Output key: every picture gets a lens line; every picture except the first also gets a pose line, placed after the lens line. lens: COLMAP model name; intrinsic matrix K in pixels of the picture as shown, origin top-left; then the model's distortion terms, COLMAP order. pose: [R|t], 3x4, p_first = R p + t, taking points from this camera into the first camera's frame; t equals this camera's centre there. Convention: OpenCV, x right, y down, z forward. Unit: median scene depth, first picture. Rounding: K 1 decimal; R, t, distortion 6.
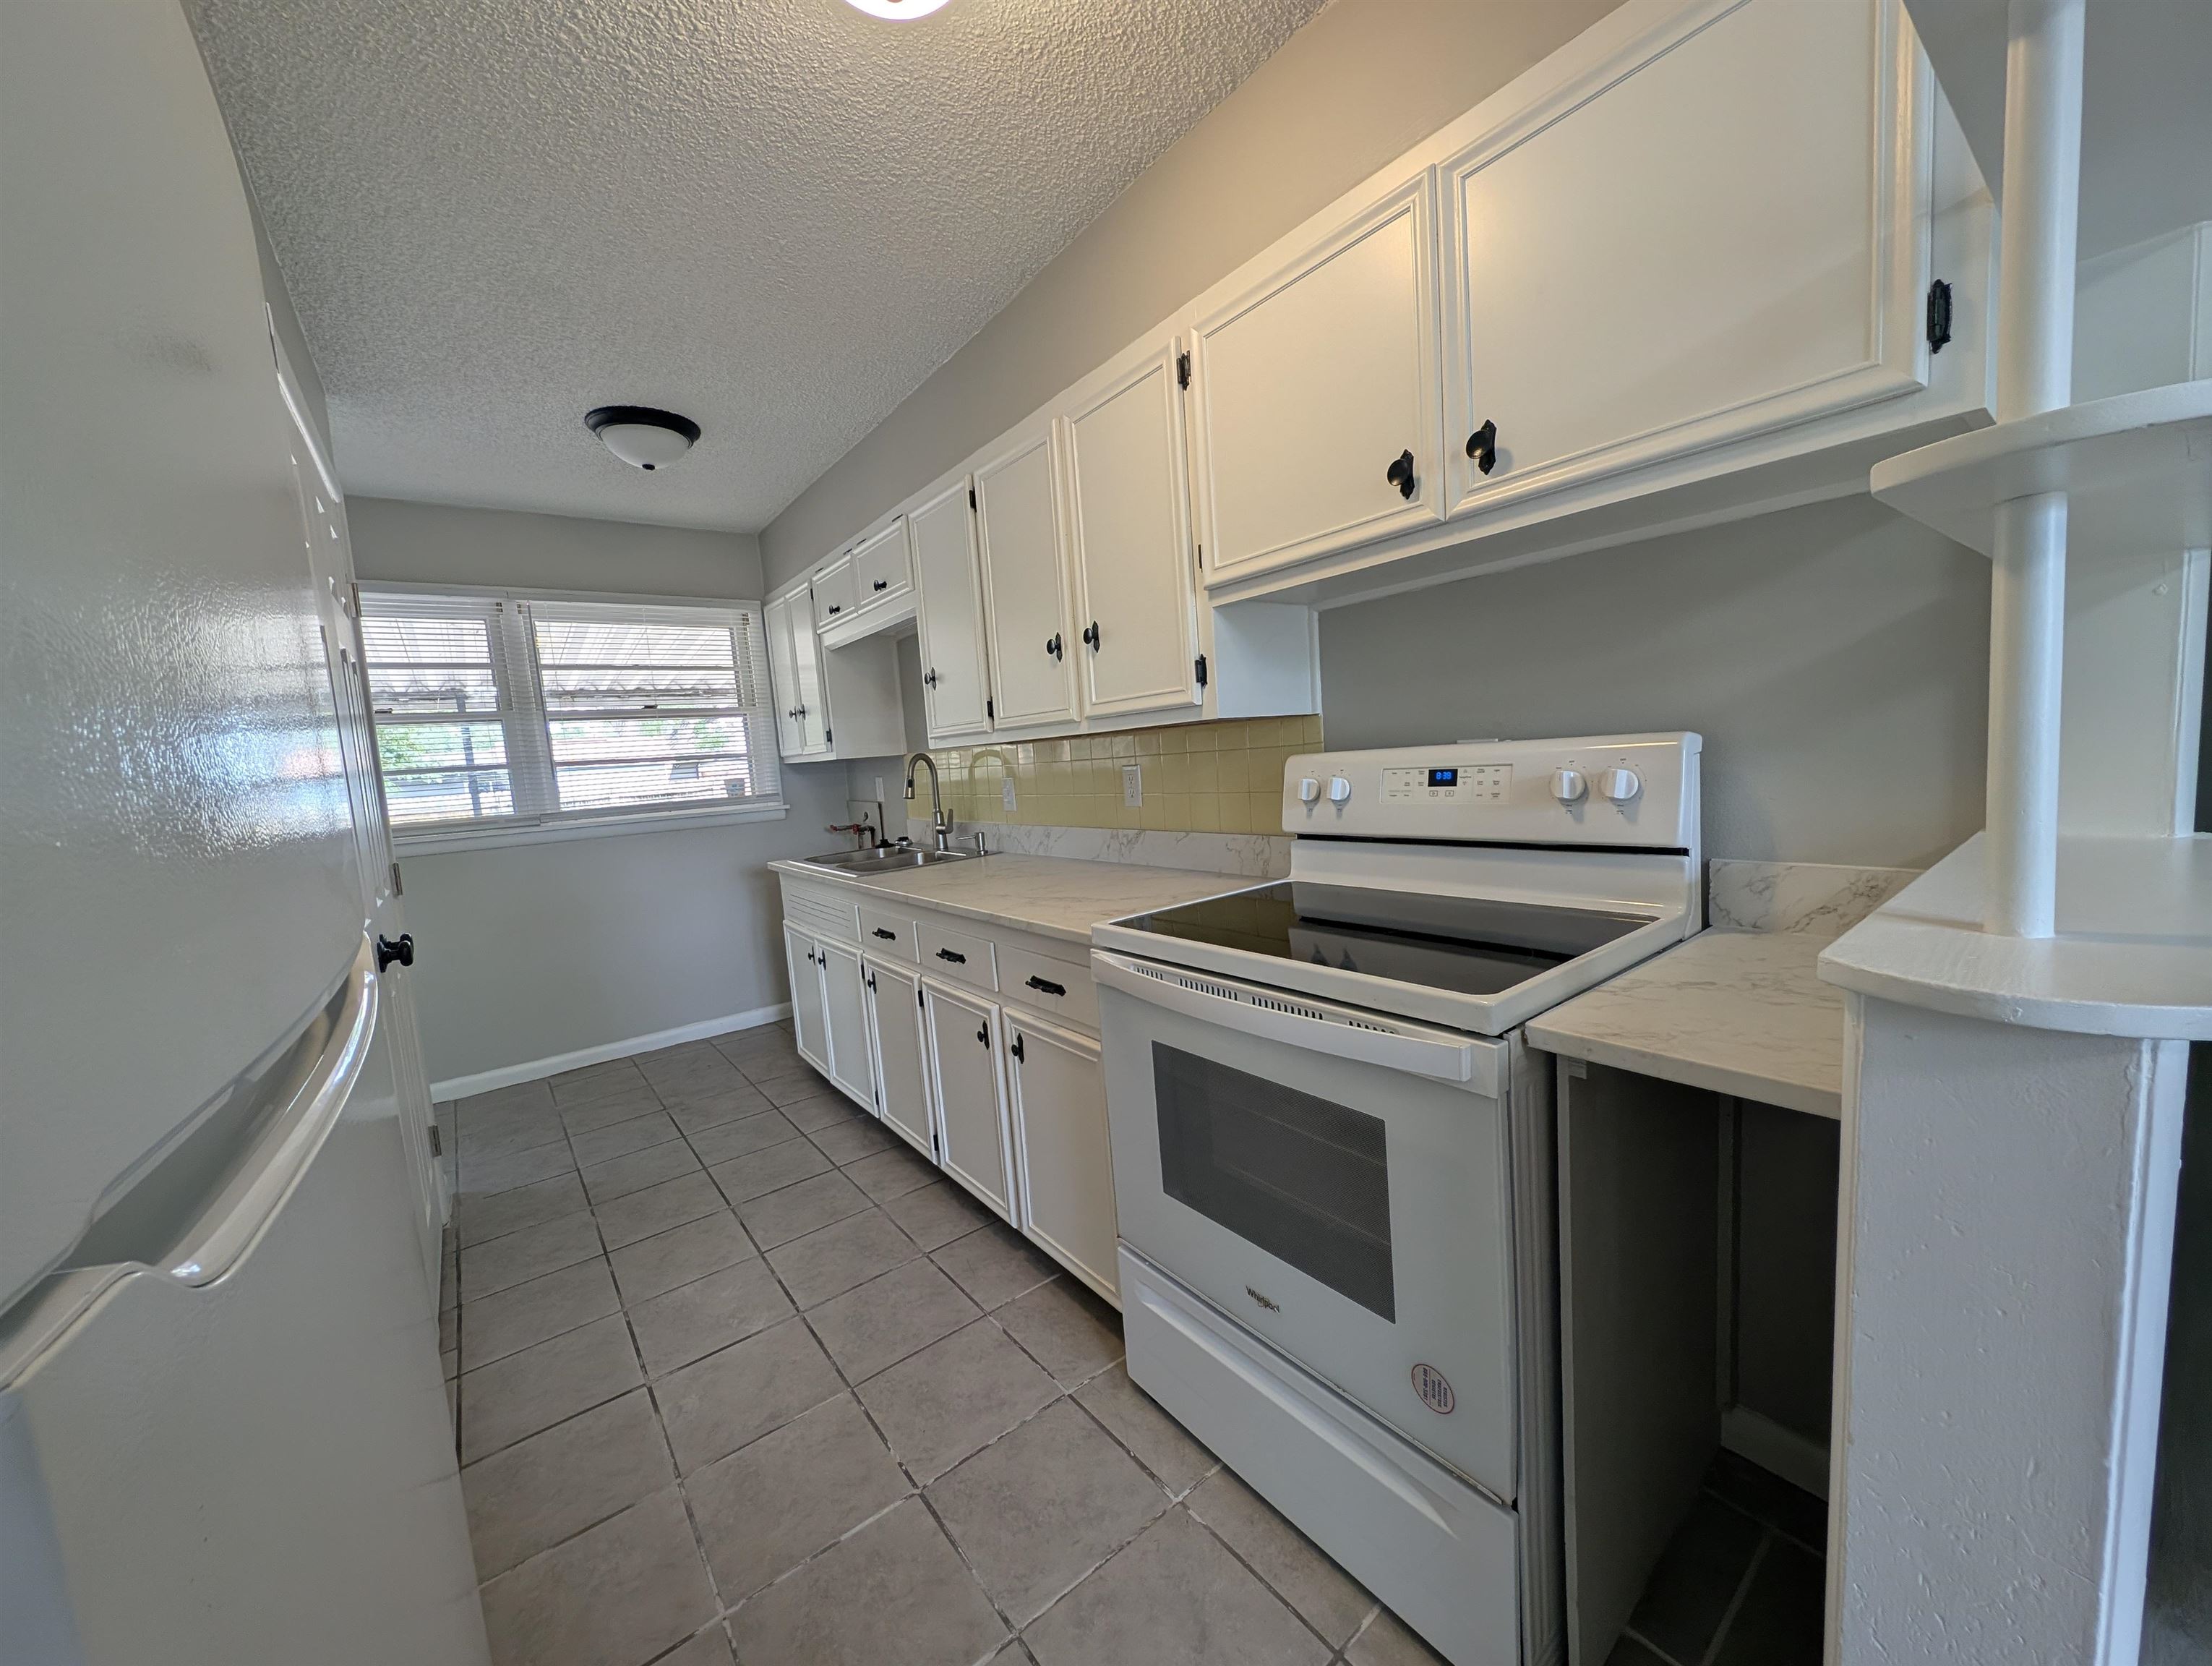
lens RADIAL K [[830.0, 0, 1102.2], [0, 830.0, 838.8], [0, 0, 1]] dist [-0.001392, 0.000204]
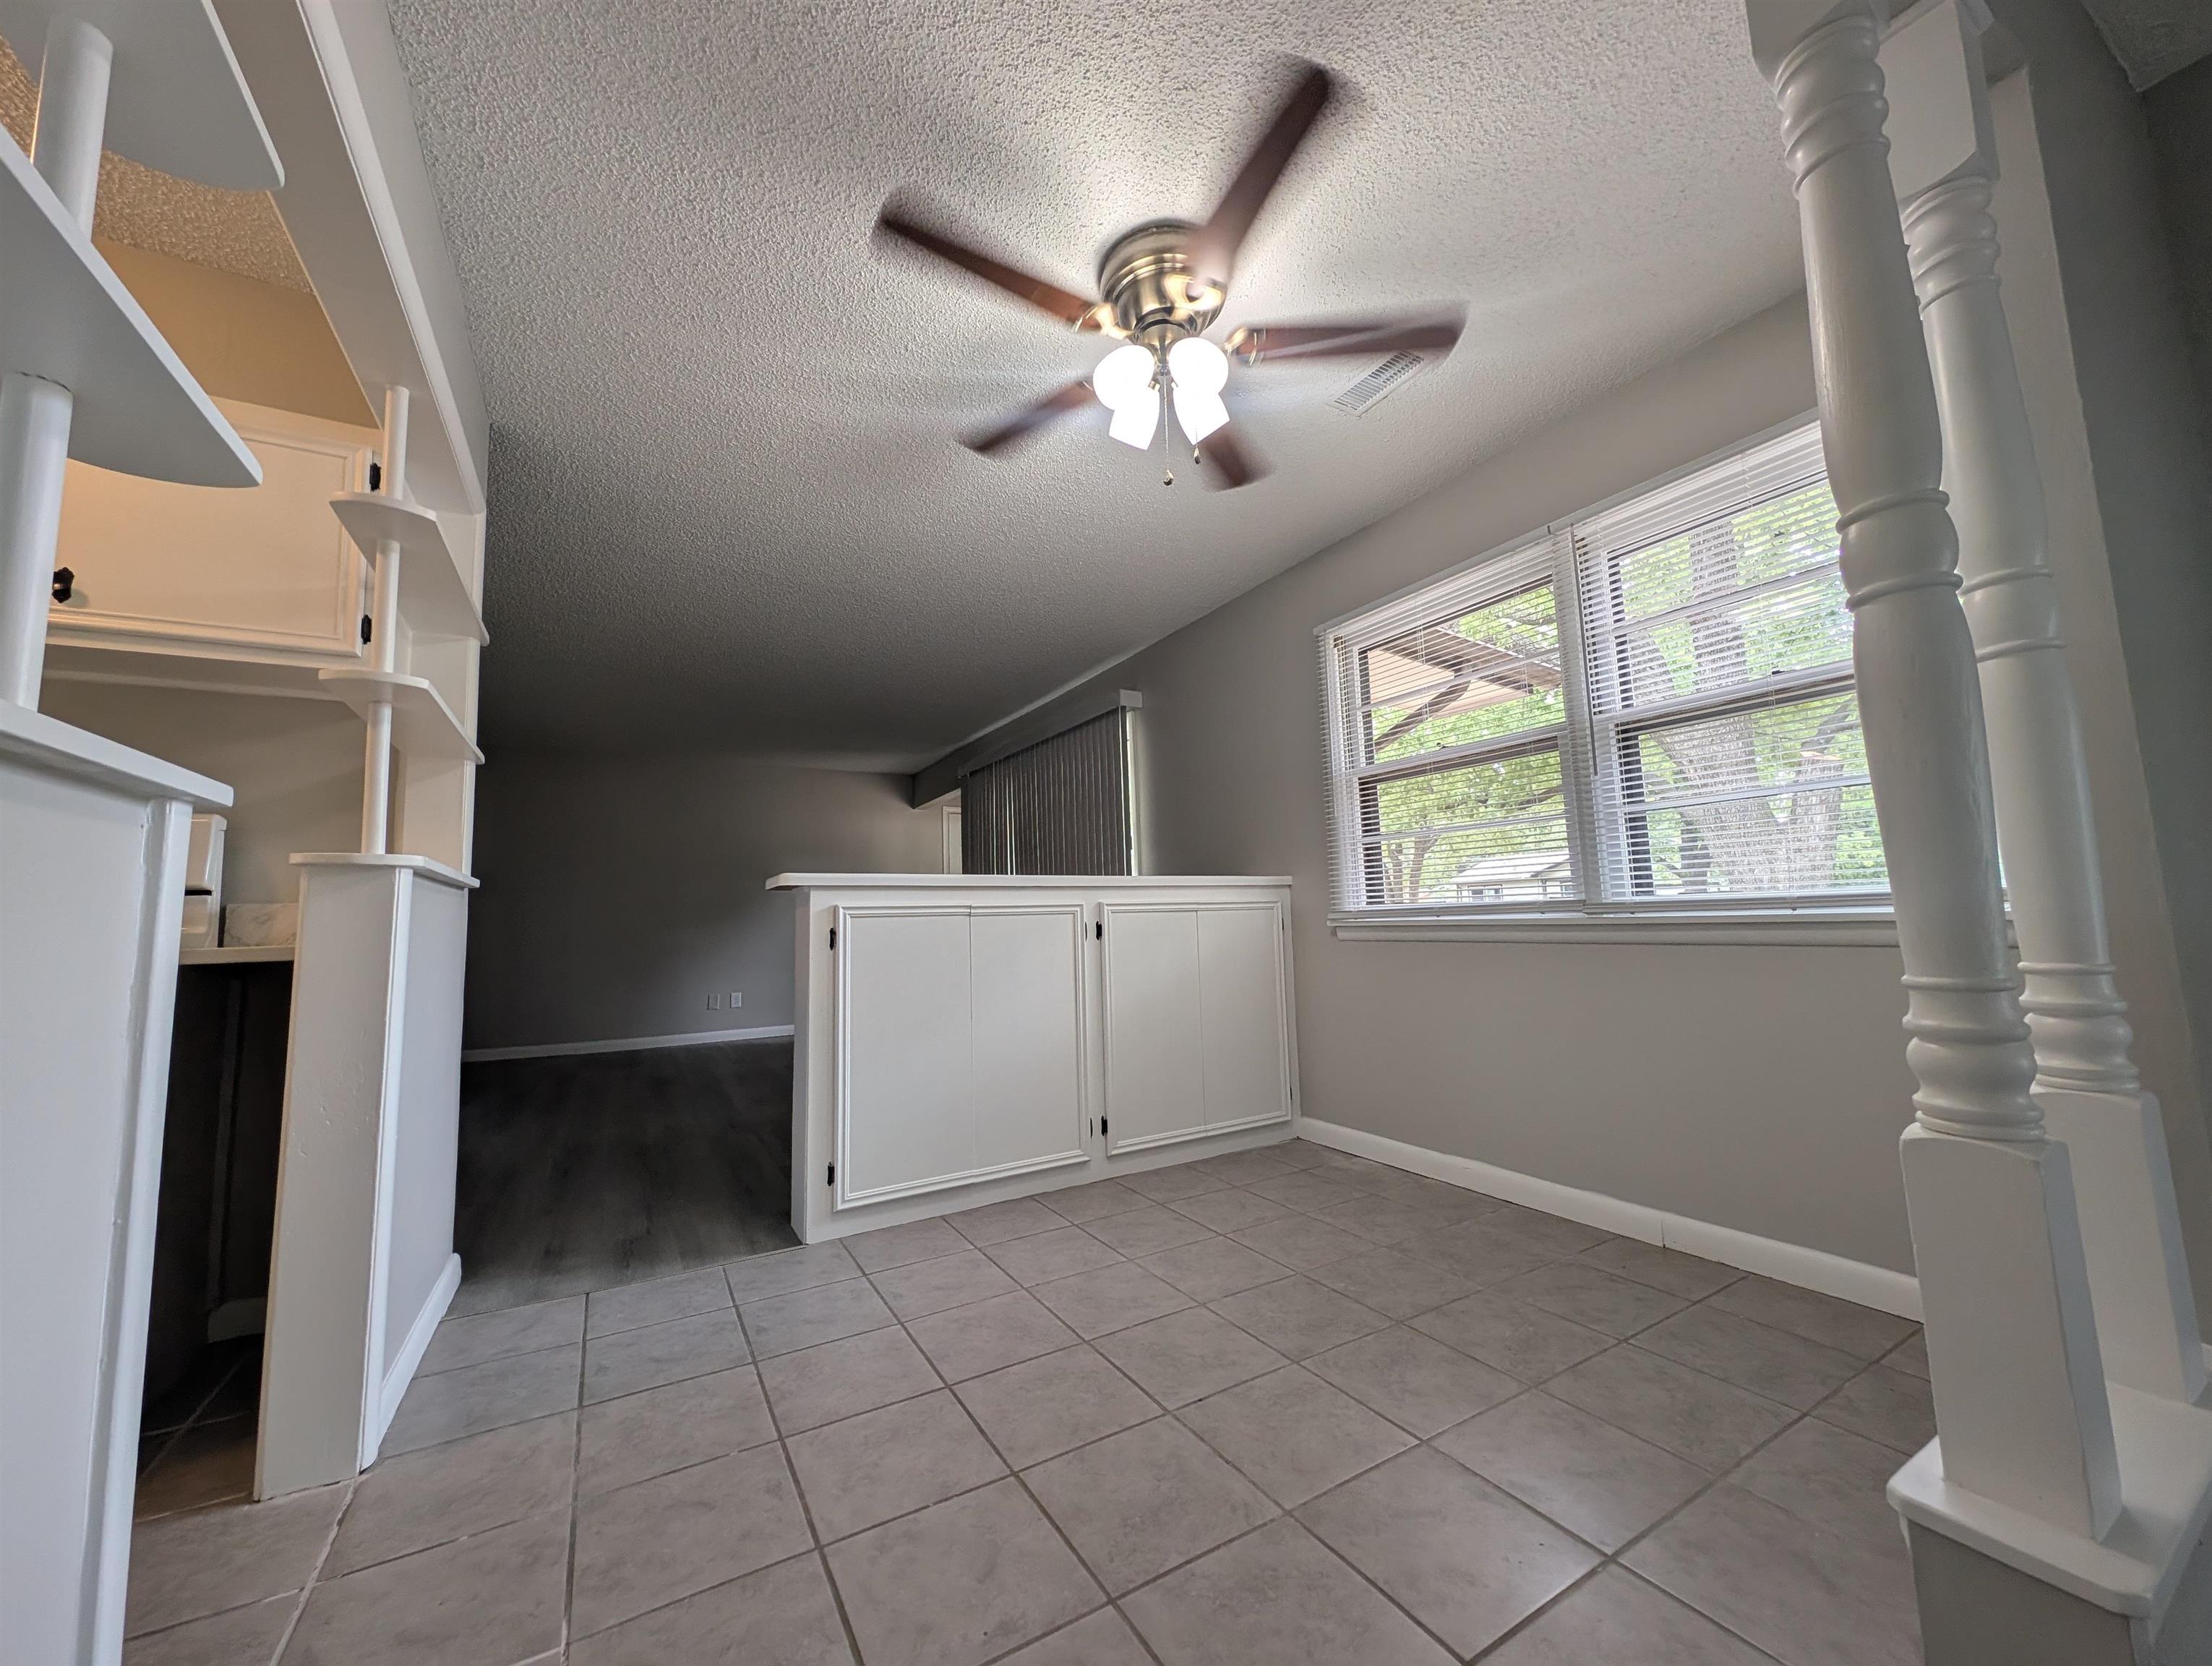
lens RADIAL K [[827.0, 0, 1107.5], [0, 827.0, 840.1], [0, 0, 1]] dist [0.017312, -0.011230]
pose [[0.128649, 0.173646, 0.976369, -0.327026], [0.129567, 0.973168, -0.190148, 0.240213], [-0.983190, 0.150967, 0.102698, -0.438752]]
